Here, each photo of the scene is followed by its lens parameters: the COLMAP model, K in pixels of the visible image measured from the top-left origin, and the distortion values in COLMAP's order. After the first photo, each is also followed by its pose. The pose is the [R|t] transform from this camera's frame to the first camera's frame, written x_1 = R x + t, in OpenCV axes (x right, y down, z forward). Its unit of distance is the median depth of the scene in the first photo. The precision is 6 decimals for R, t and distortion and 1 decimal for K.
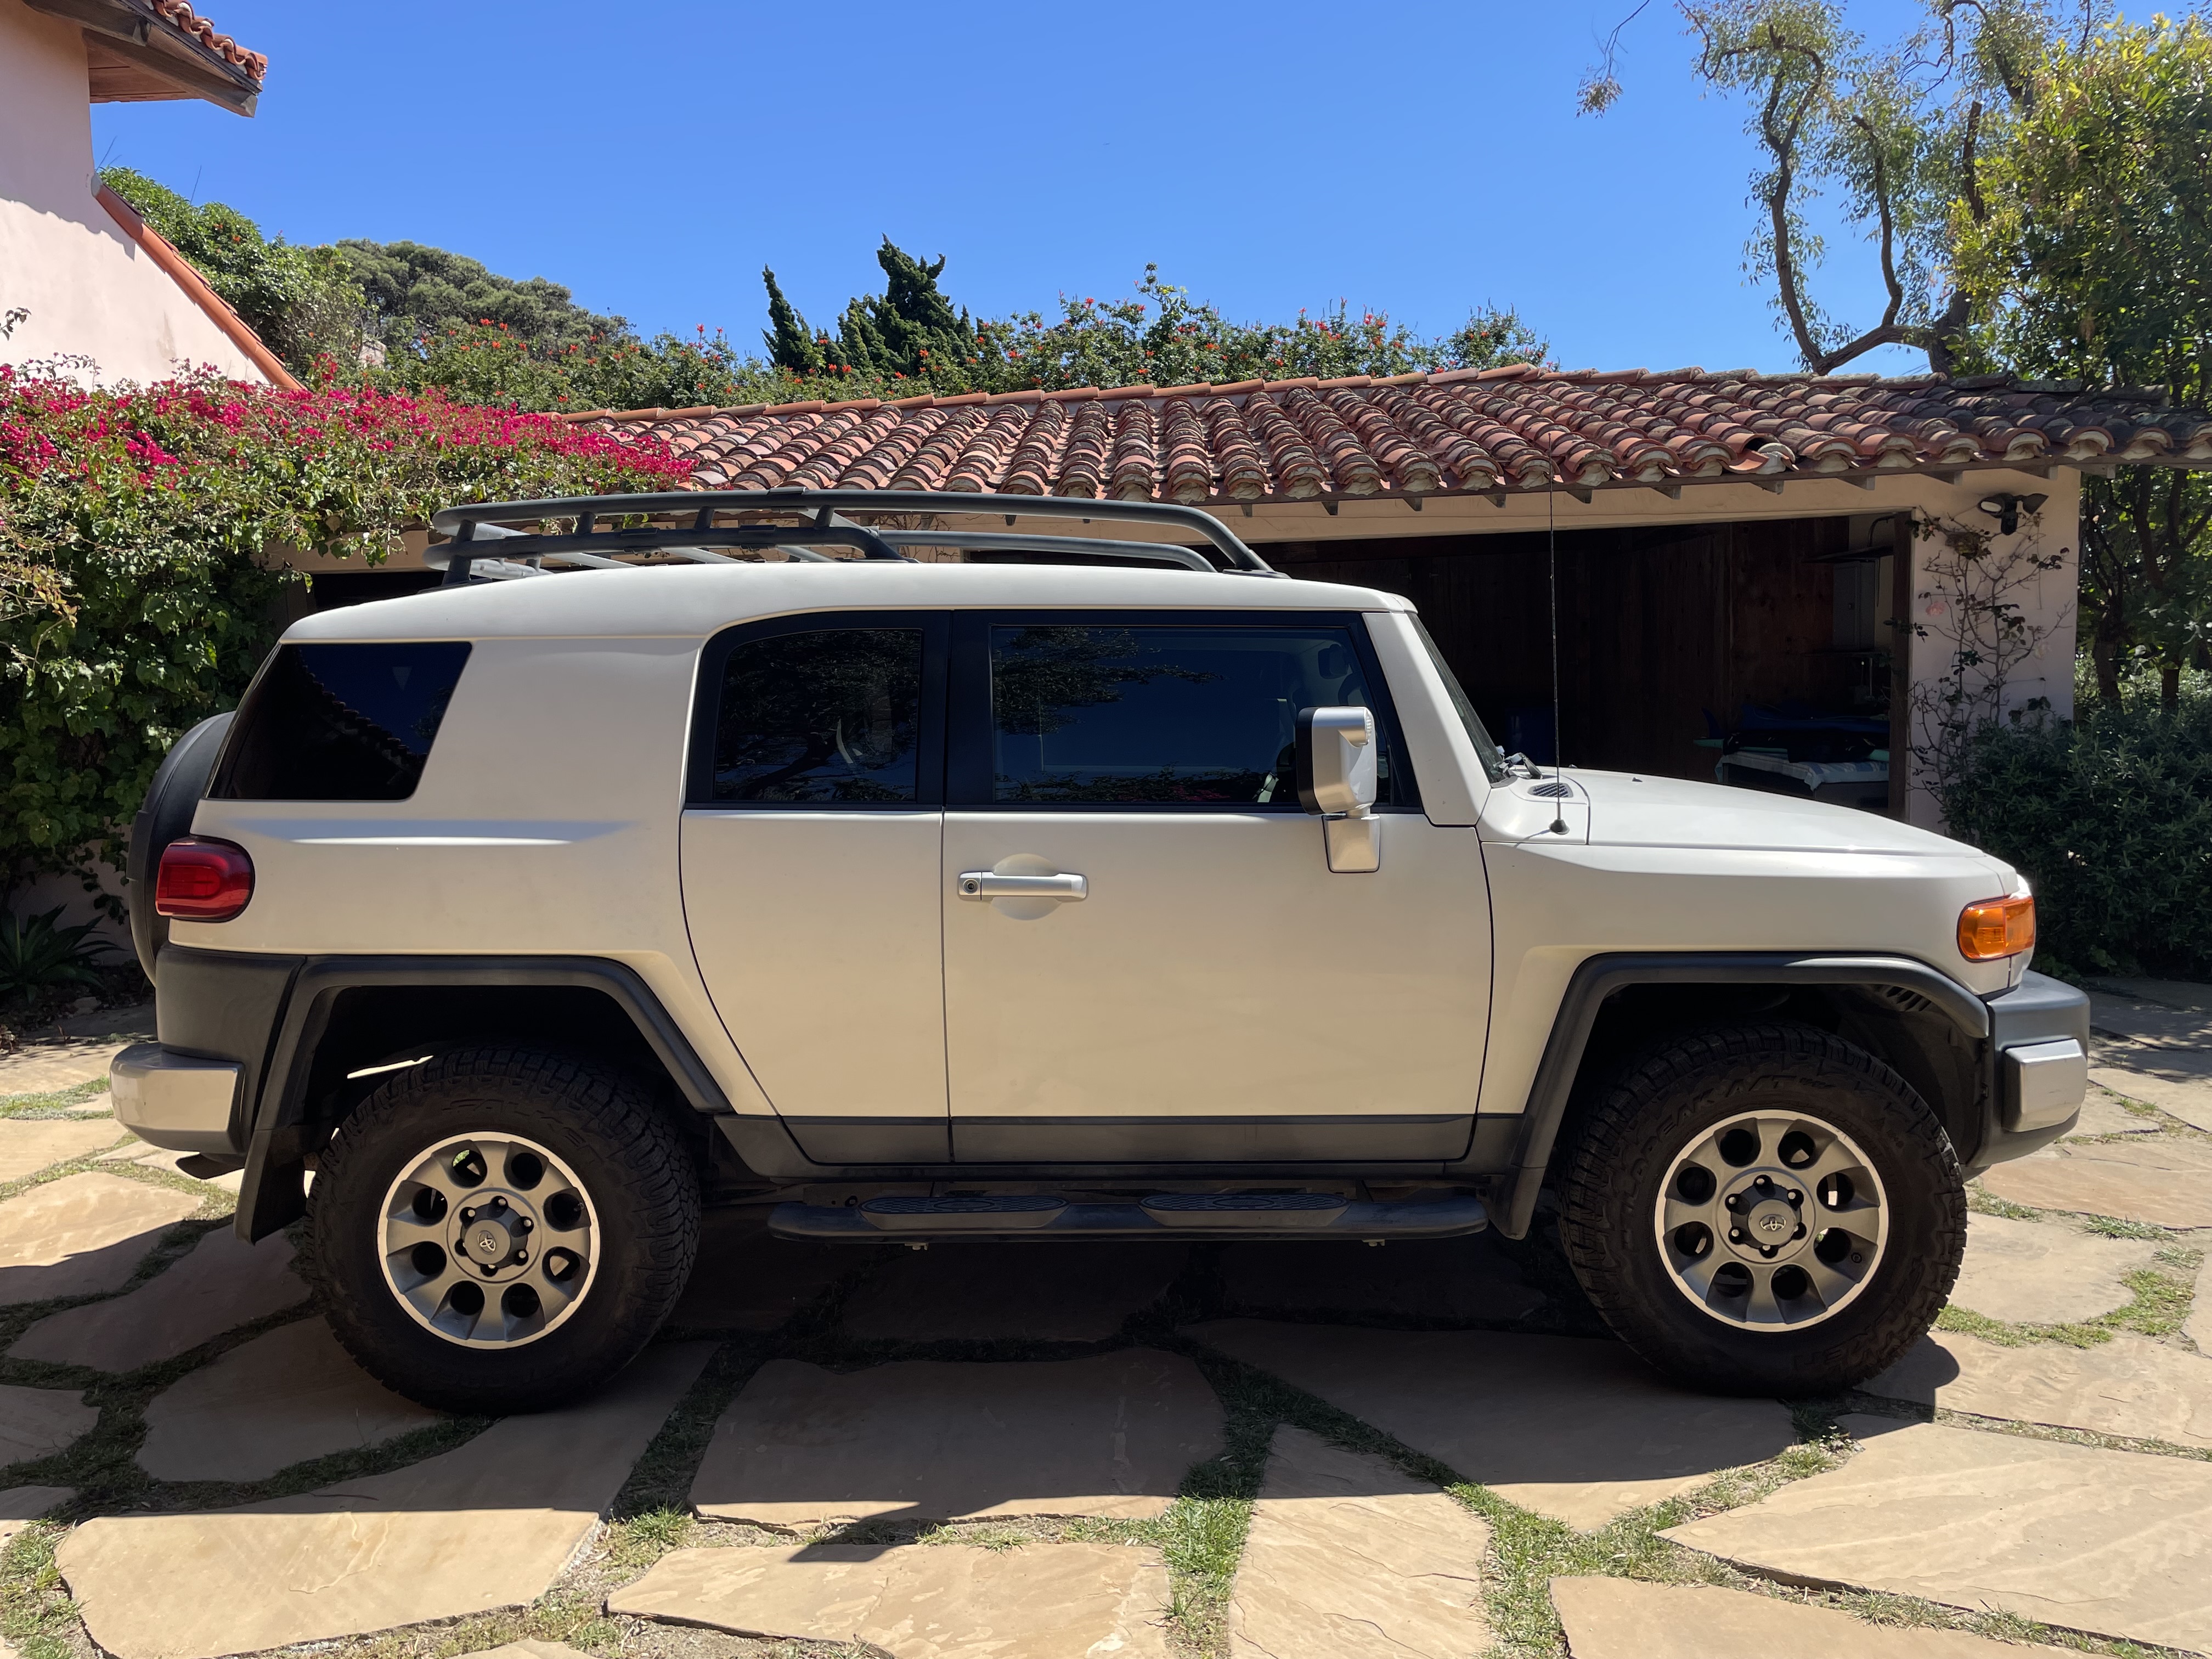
lens RADIAL K [[1695.5, 0, 1116.8], [0, 1695.5, 824.5], [0, 0, 1]] dist [0.091801, -0.115129]
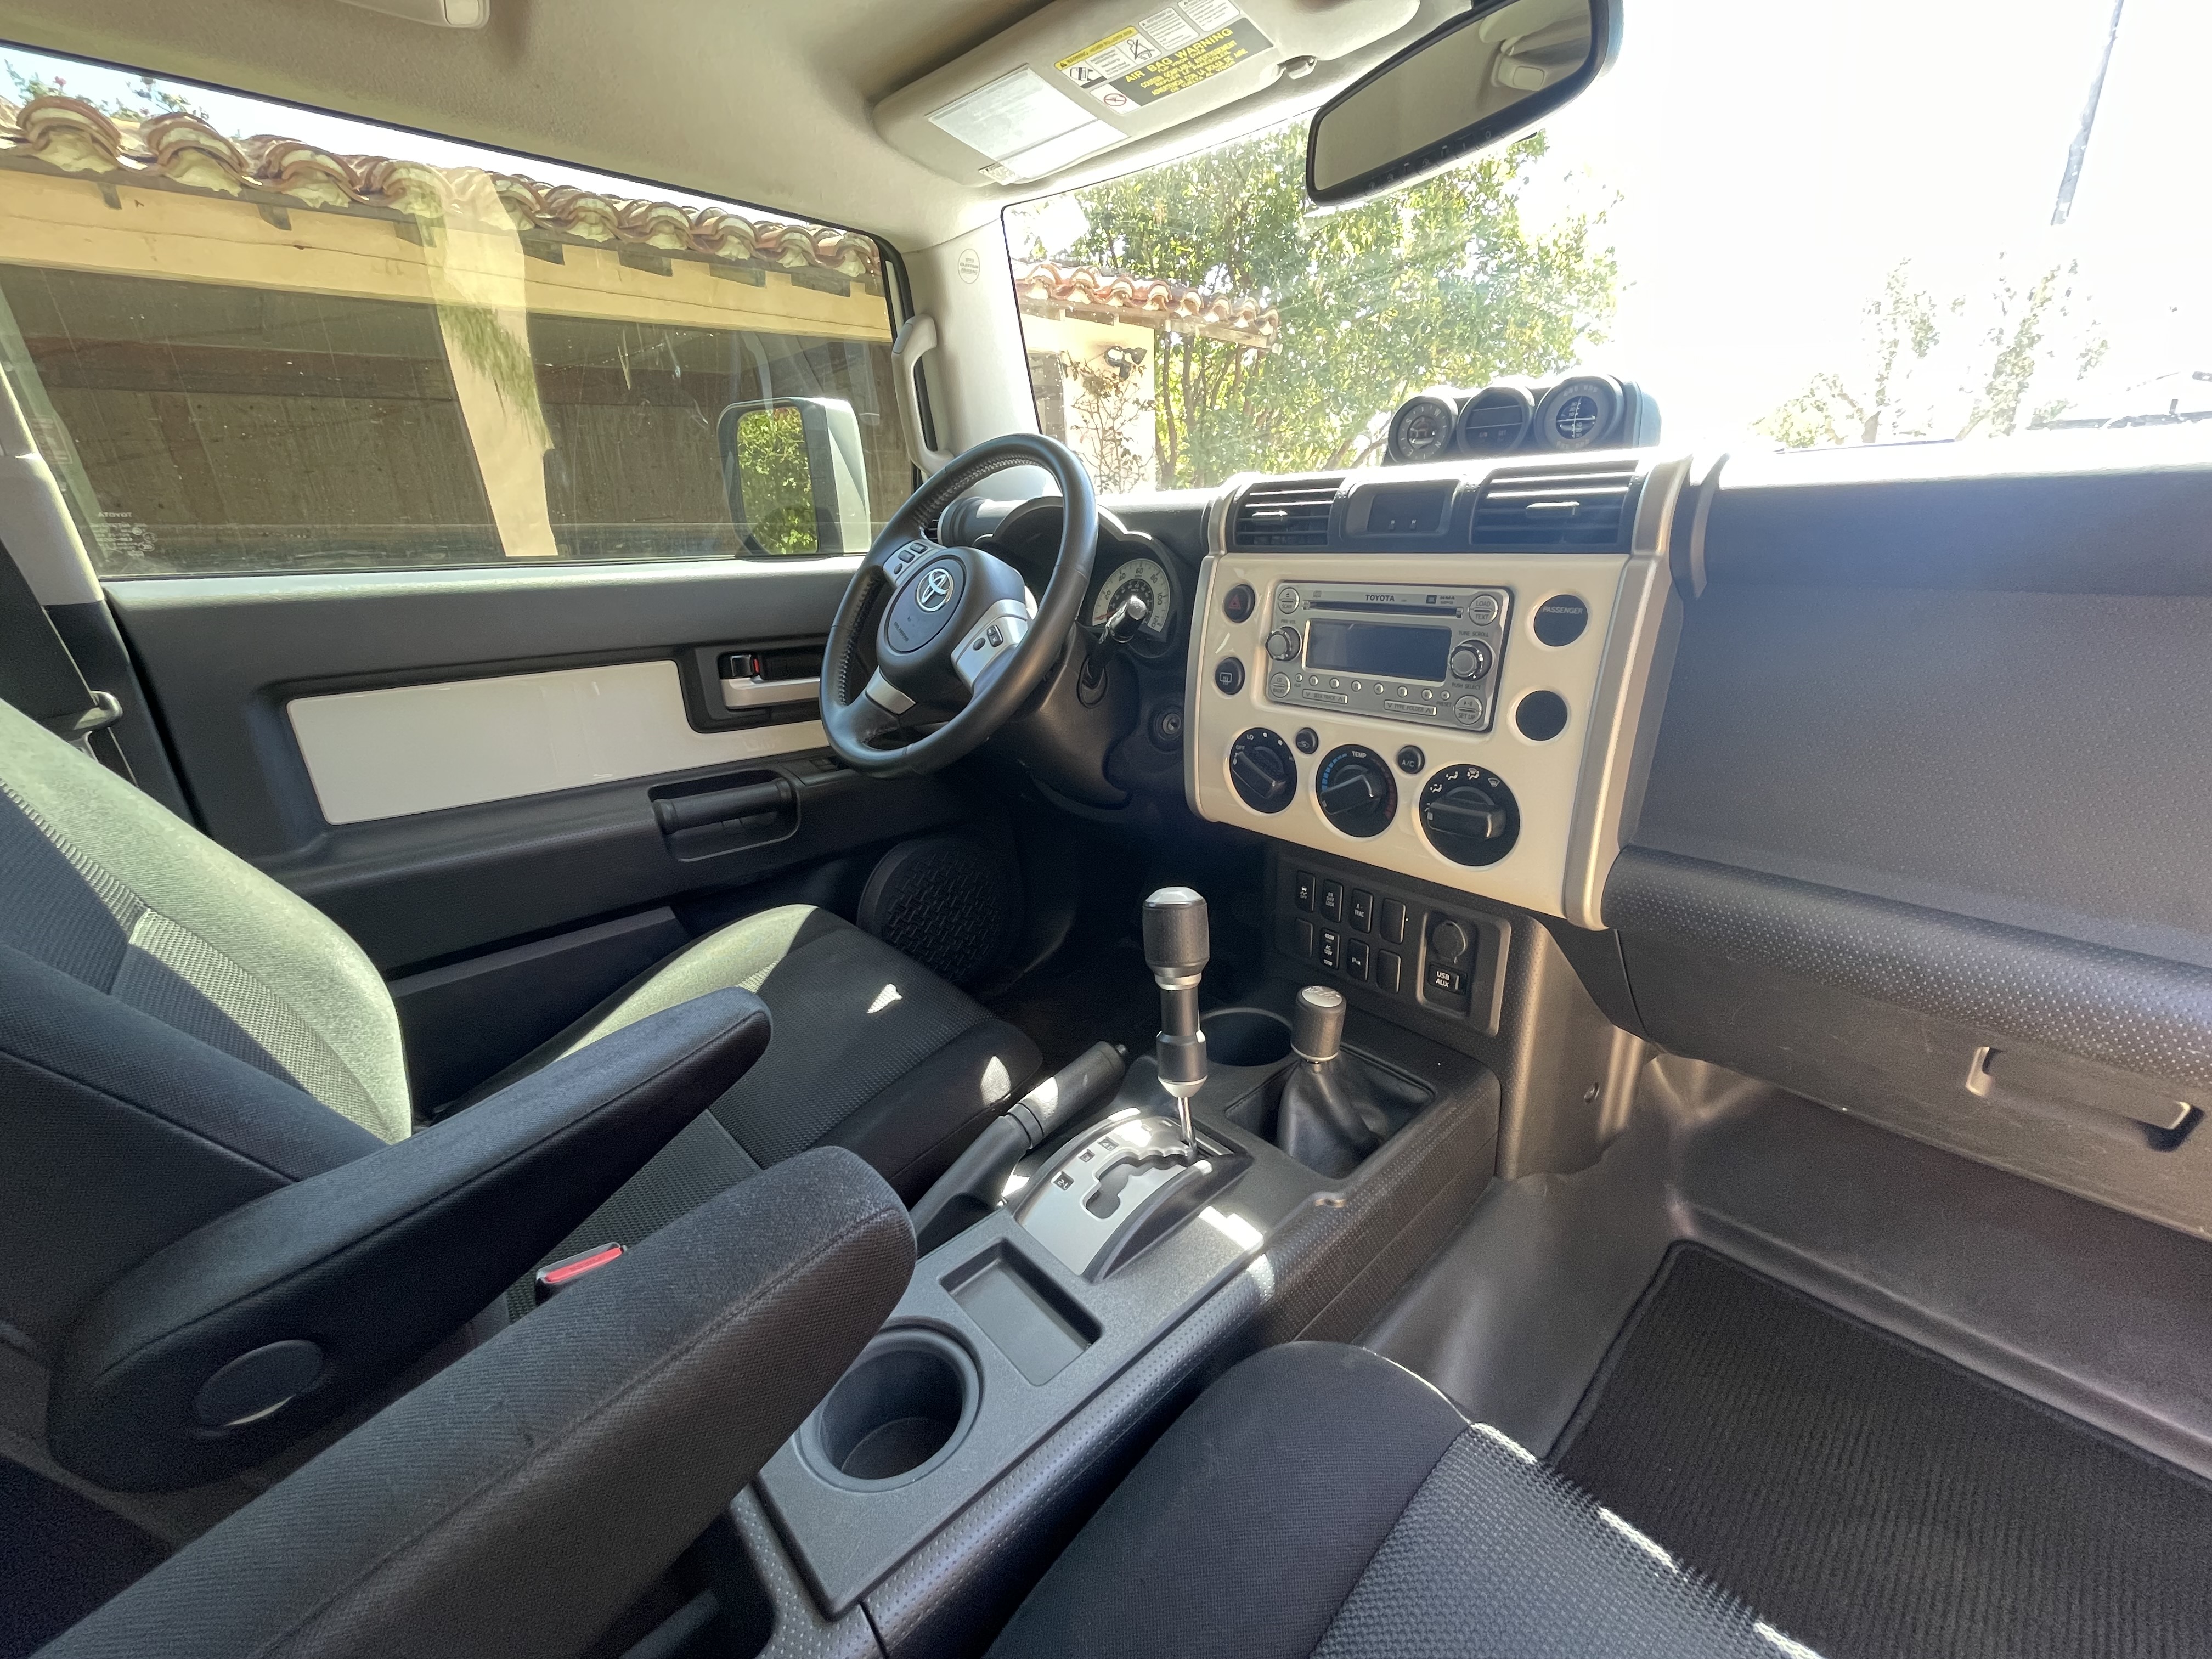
lens RADIAL K [[889.6, 0, 1102.7], [0, 889.6, 833.0], [0, 0, 1]] dist [-0.001311, 0.000427]
pose [[0.723728, -0.234858, 0.648891, -0.022126], [0.077648, 0.962049, 0.261598, -0.013760], [-0.685703, -0.138941, 0.714498, 0.493780]]
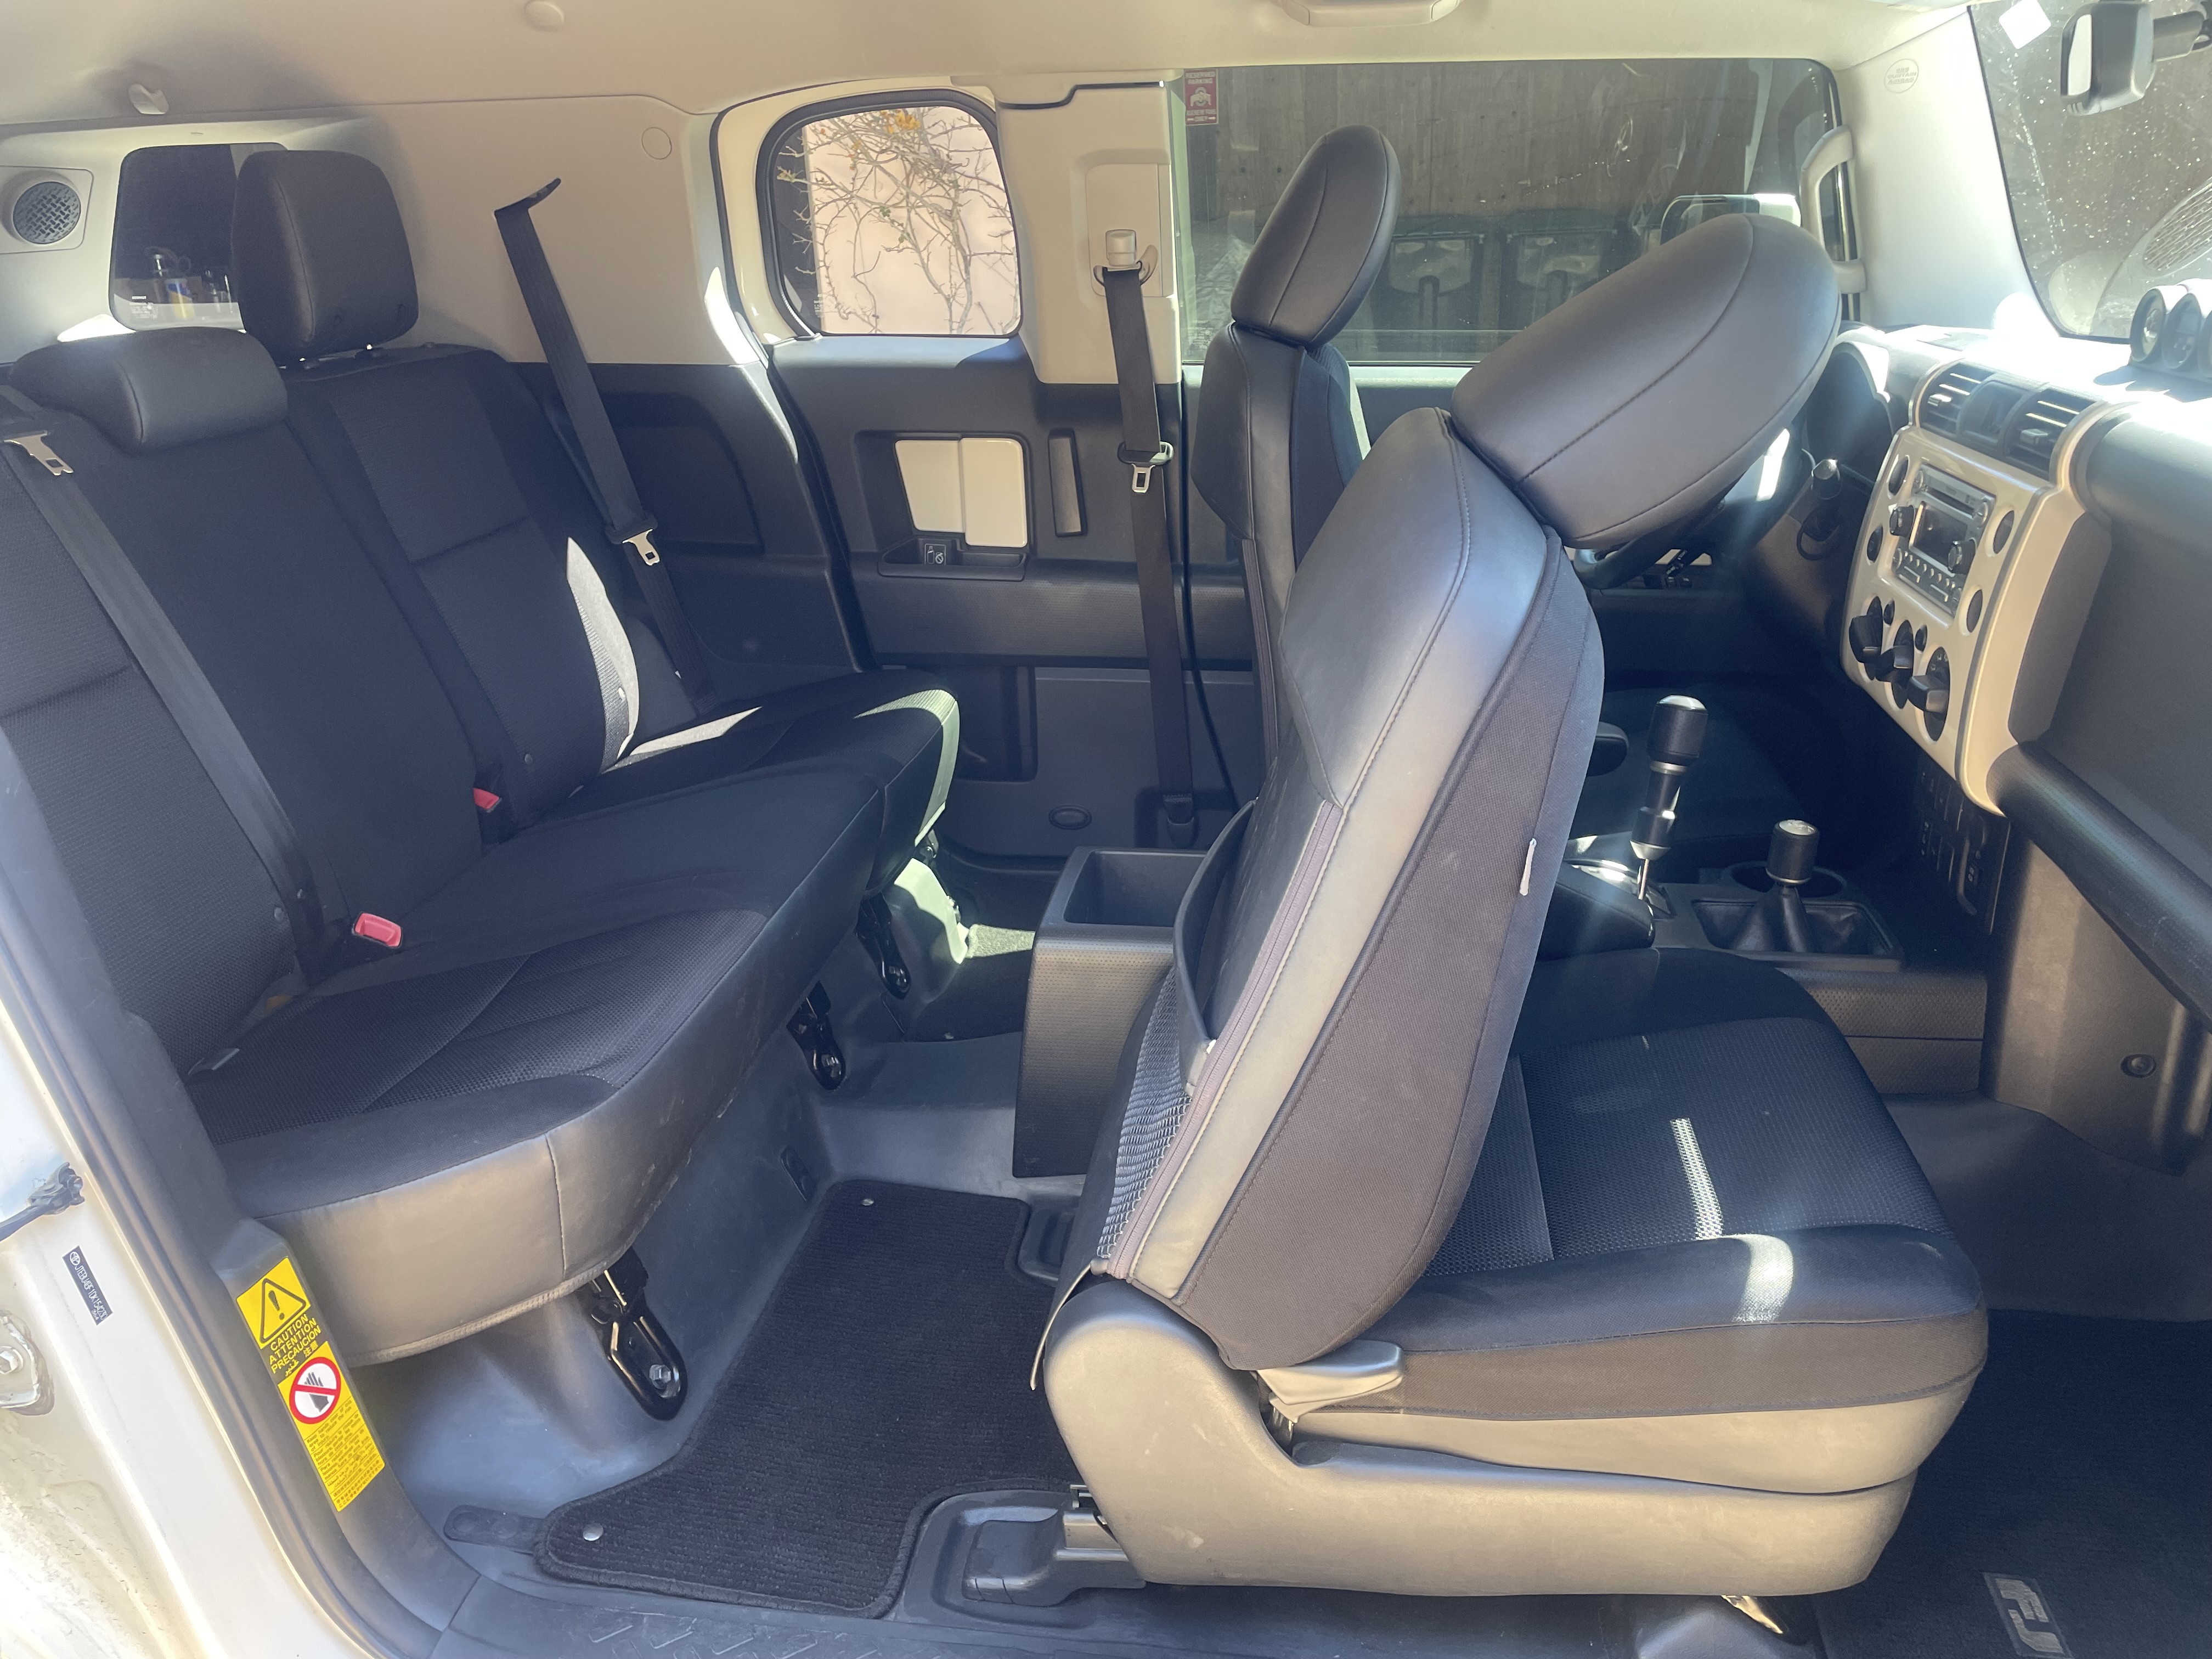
lens RADIAL K [[1695.5, 0, 1116.8], [0, 1695.5, 824.5], [0, 0, 1]] dist [0.091801, -0.115129]
pose [[0.993564, 0.034562, -0.107873, -0.008996], [-0.004429, 0.963441, 0.267884, -0.025838], [0.113188, -0.265682, 0.957393, 0.342458]]
